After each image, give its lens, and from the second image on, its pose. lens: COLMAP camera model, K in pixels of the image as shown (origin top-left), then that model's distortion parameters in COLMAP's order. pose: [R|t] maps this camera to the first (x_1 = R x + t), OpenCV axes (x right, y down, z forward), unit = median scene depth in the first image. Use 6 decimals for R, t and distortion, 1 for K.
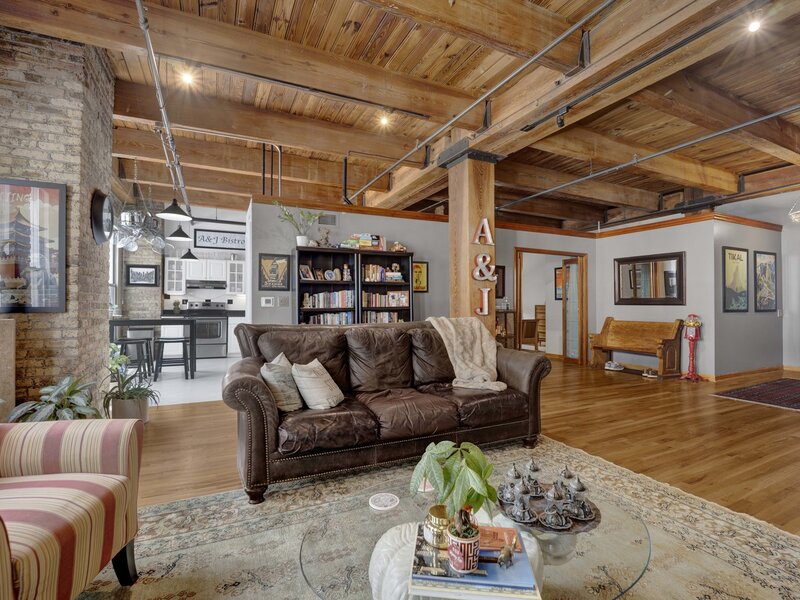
lens RADIAL K [[413.0, 0, 336.8], [0, 413.0, 295.0], [0, 0, 1]] dist [-0.013992, -0.000580]
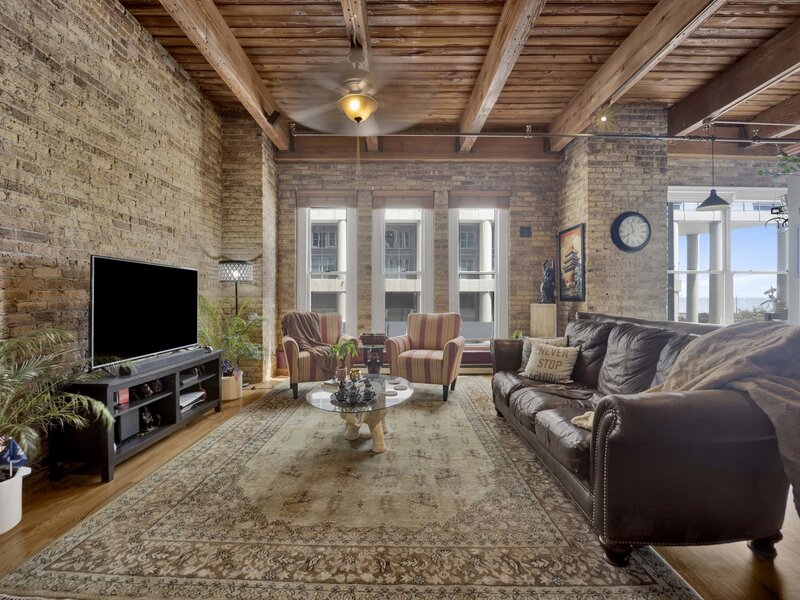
lens RADIAL K [[422.4, 0, 426.1], [0, 422.4, 301.3], [0, 0, 1]] dist [-0.022358, -0.001954]
pose [[-0.373244, 0.007892, -0.927700, 1.110906], [0.016197, 0.999867, 0.001989, 0.028868], [0.927592, -0.014284, -0.373322, 1.024931]]
